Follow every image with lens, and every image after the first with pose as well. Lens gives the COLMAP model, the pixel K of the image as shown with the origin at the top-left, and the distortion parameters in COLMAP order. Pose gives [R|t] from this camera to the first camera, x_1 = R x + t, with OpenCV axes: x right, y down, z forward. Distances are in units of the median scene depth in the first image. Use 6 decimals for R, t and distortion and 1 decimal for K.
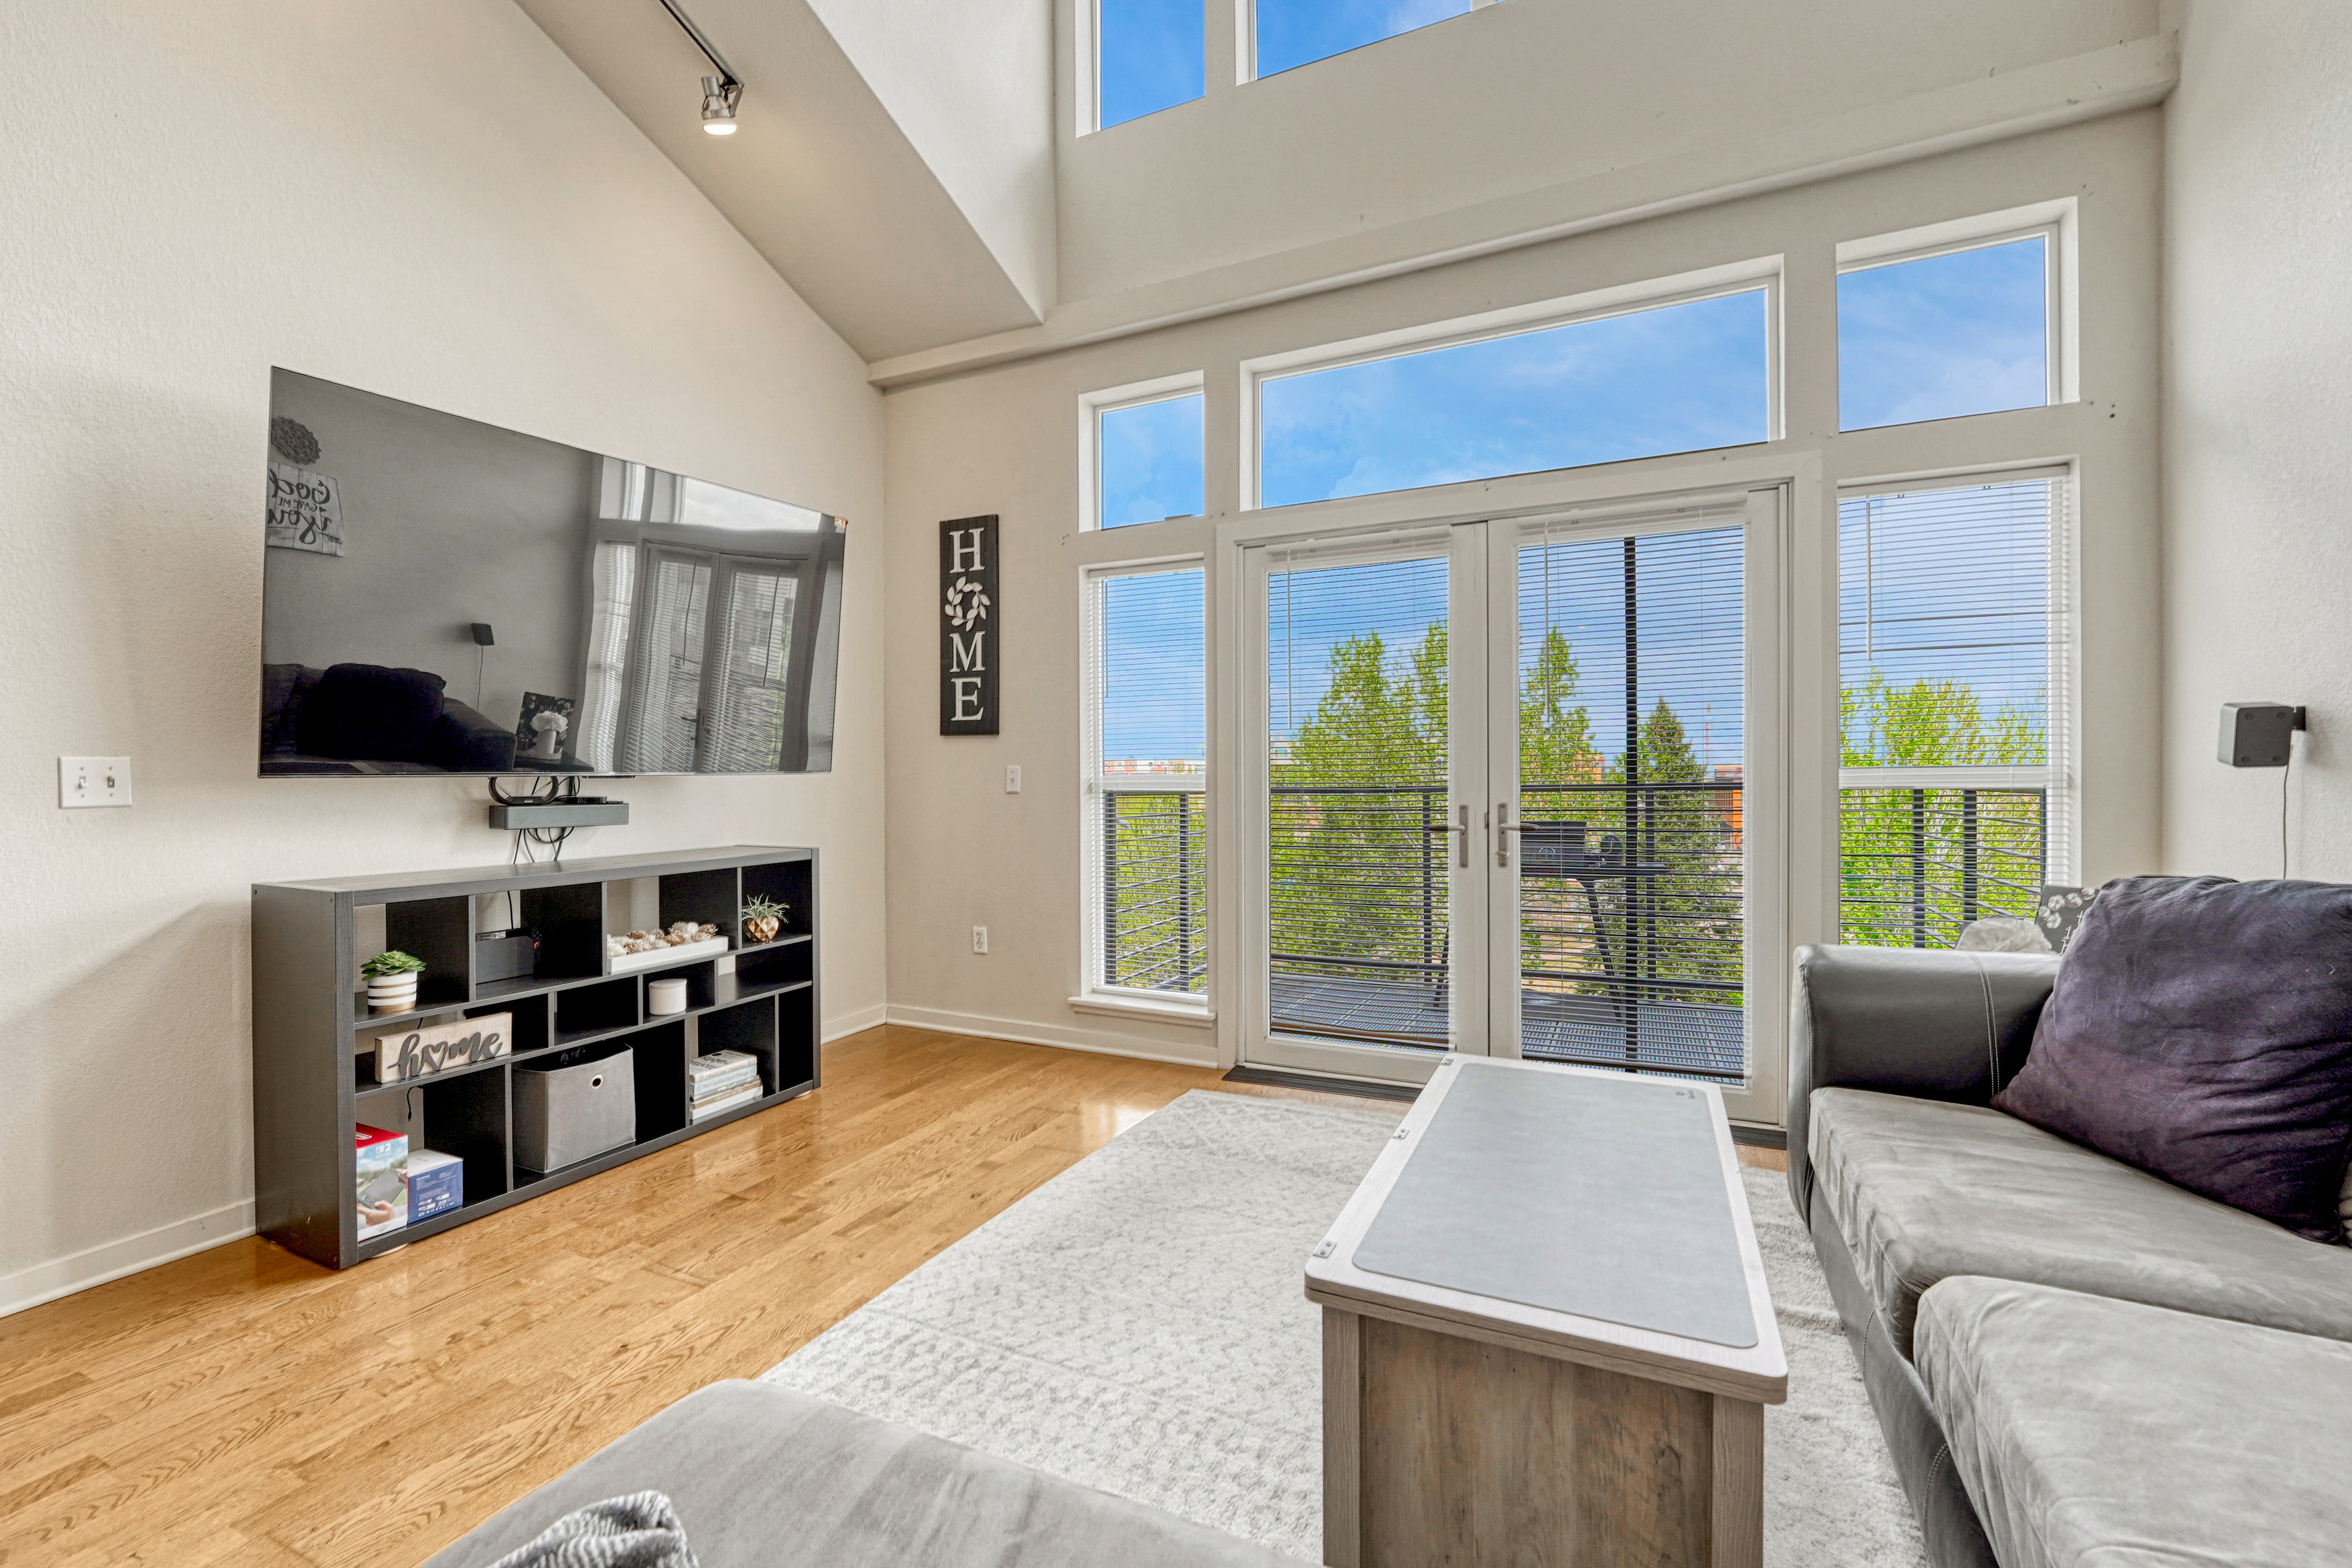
lens RADIAL K [[972.8, 0, 1169.9], [0, 972.8, 767.6], [0, 0, 1]] dist [-0.008171, 0.000145]
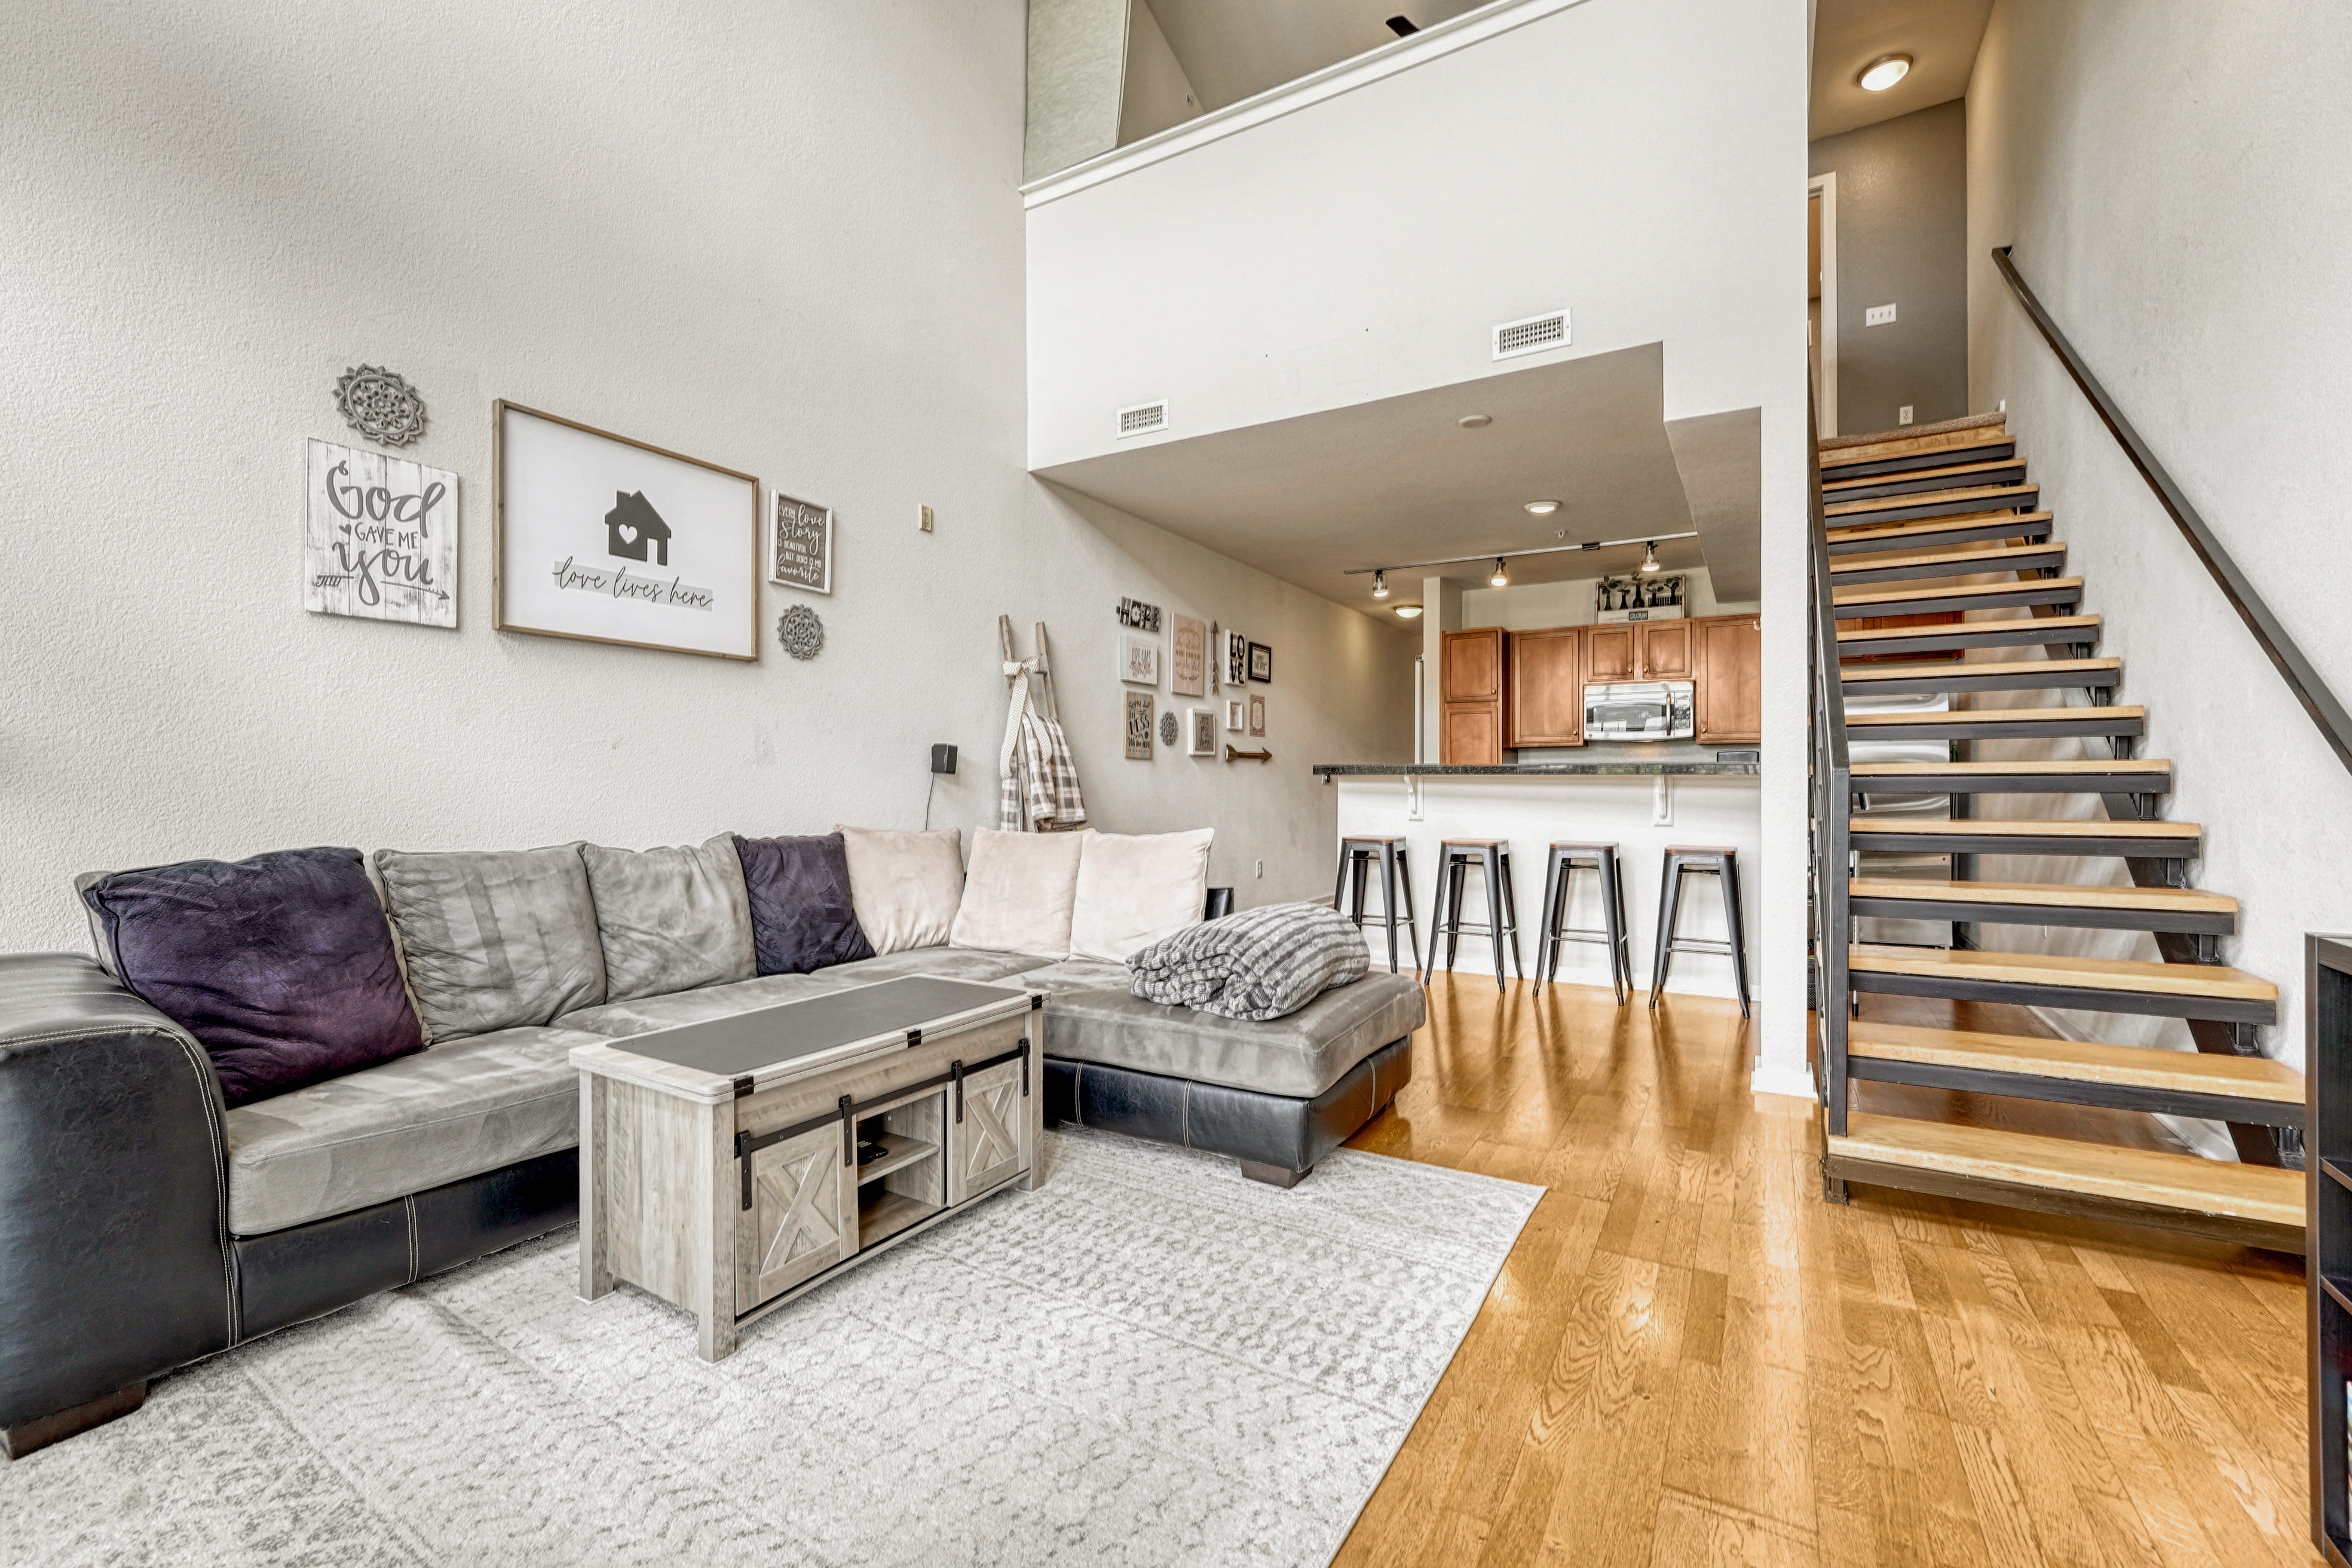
lens RADIAL K [[991.9, 0, 1176.0], [0, 991.9, 784.0], [0, 0, 1]] dist [-0.004595, -0.000430]
pose [[-0.995129, 0.009820, 0.098091, -0.125856], [0.008928, 0.999915, -0.009535, 0.020593], [-0.098176, -0.008612, -0.995132, 1.081393]]
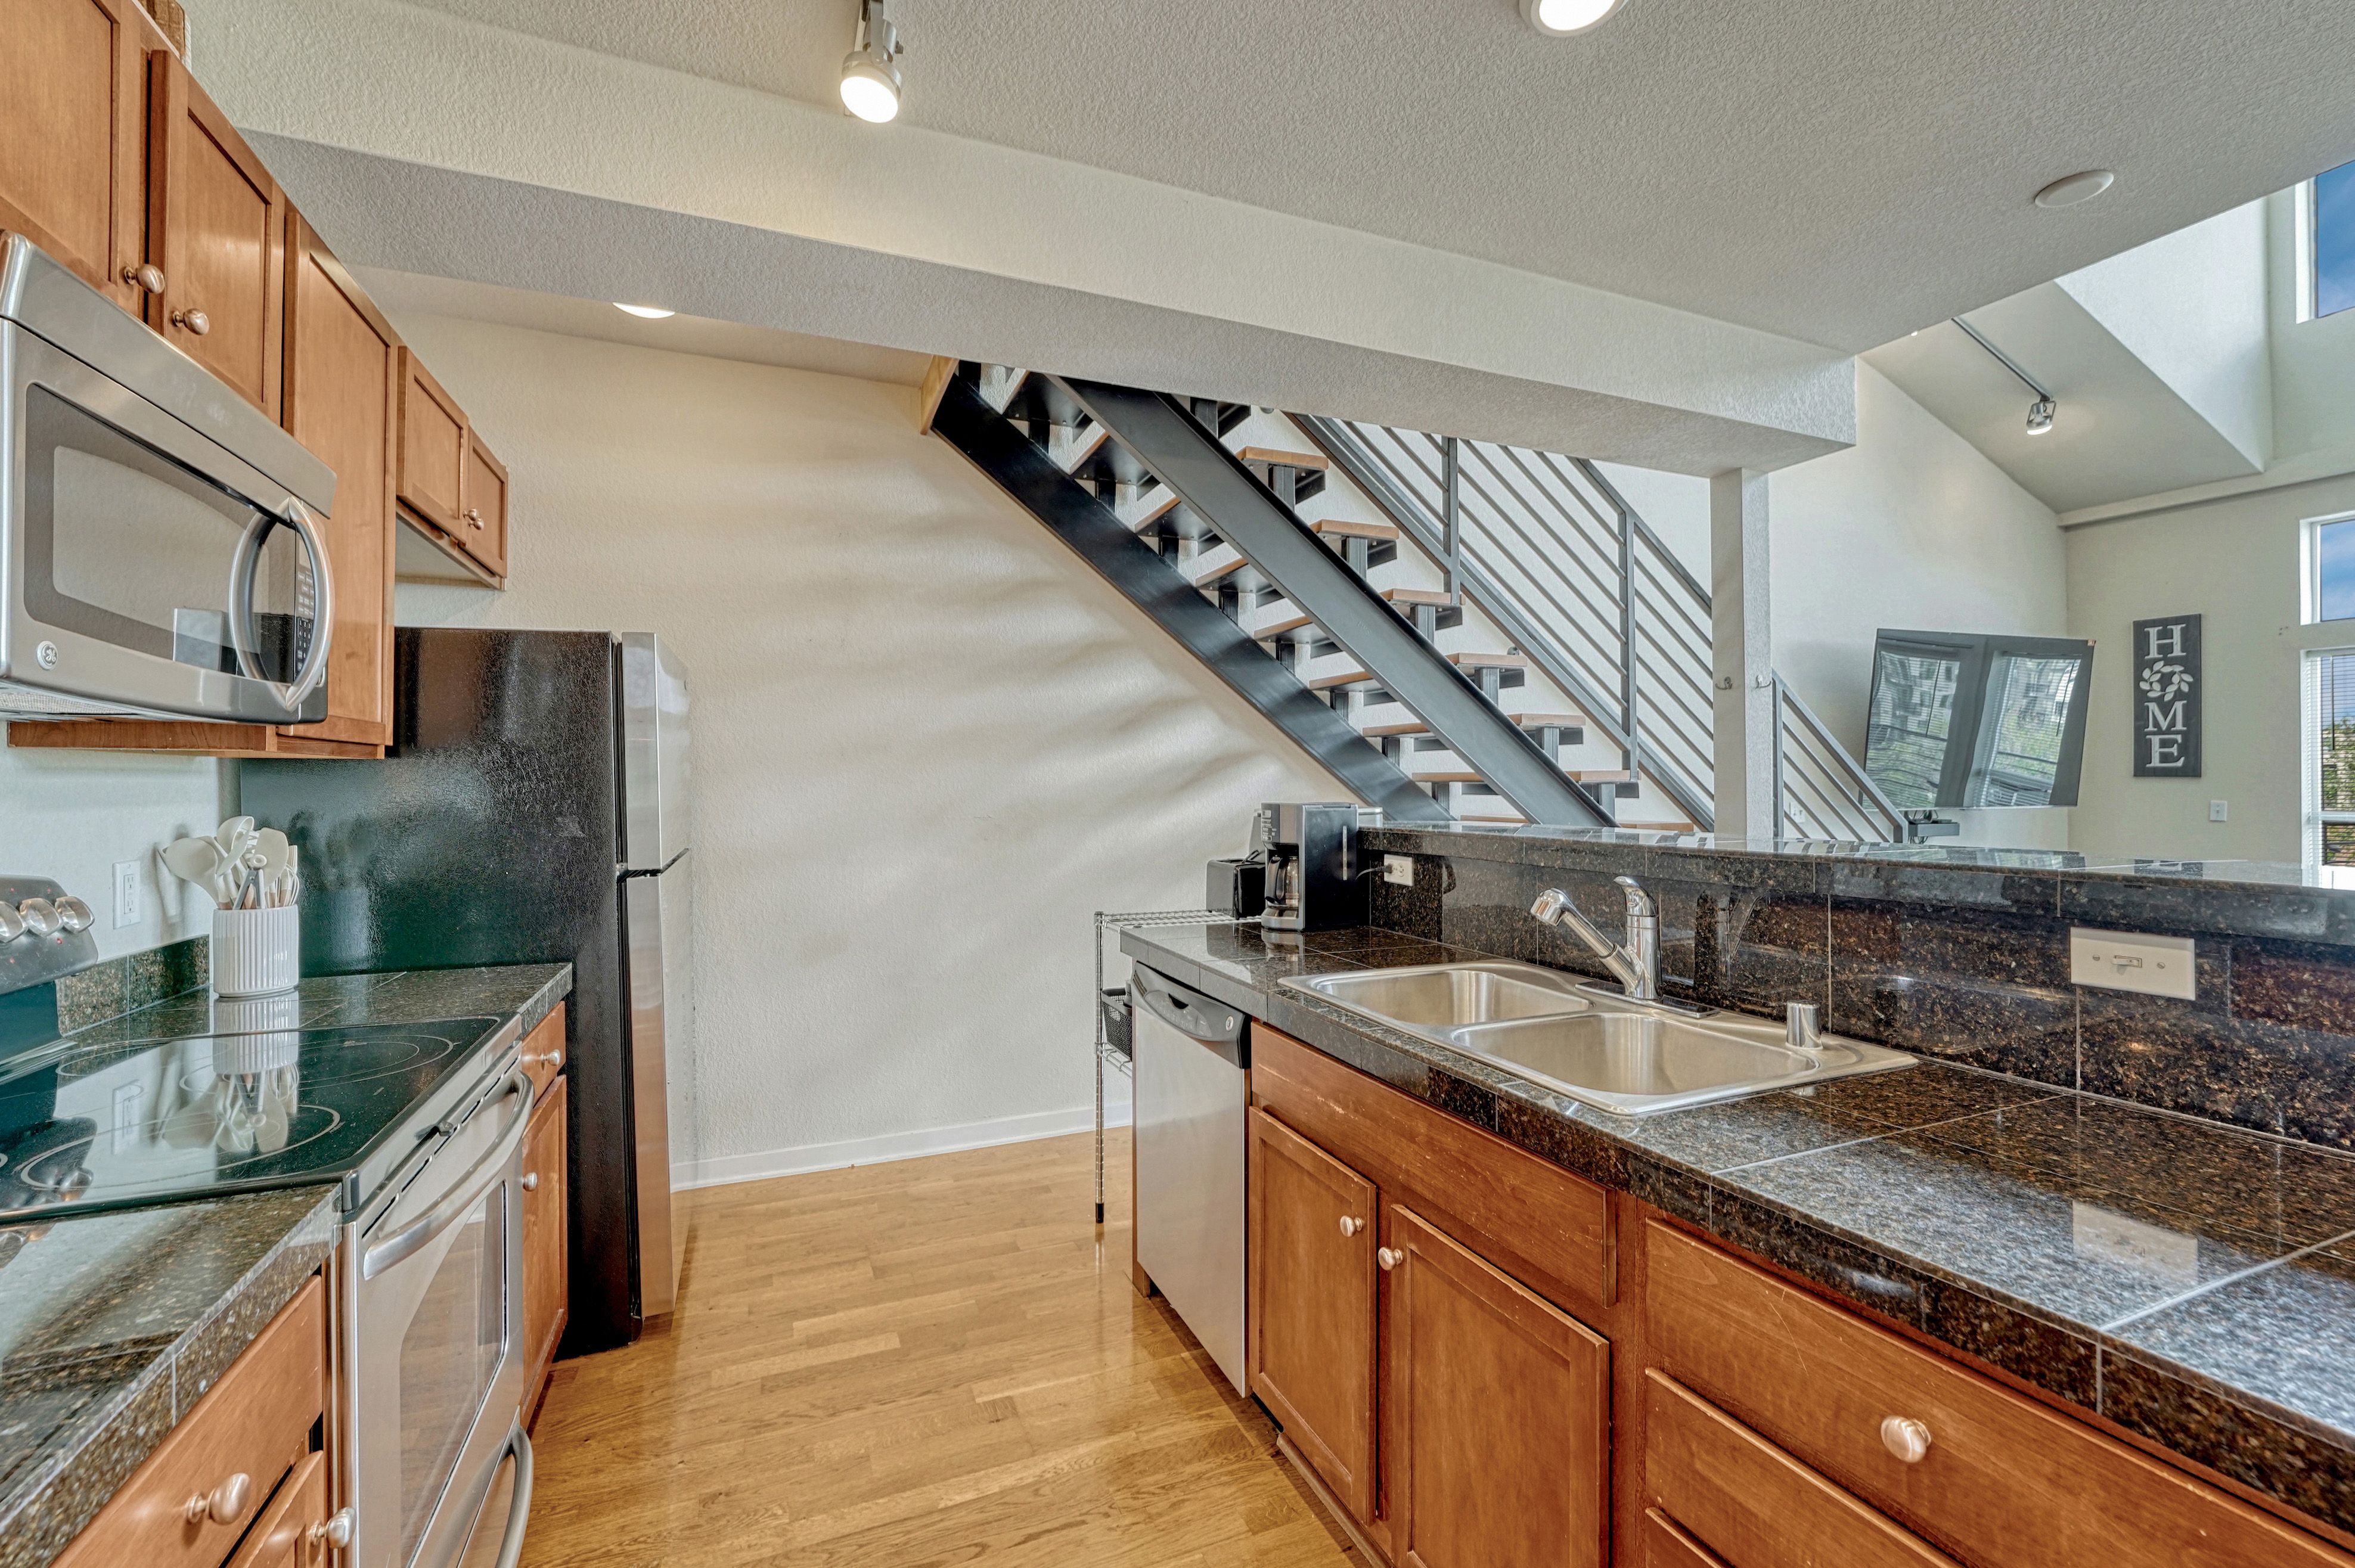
lens RADIAL K [[974.1, 0, 1171.4], [0, 974.1, 767.5], [0, 0, 1]] dist [-0.008171, 0.000145]
pose [[0.745640, -0.001718, -0.666347, -0.428283], [0.002701, 0.999996, 0.000445, -0.063838], [0.666344, -0.002132, 0.745642, -1.160113]]
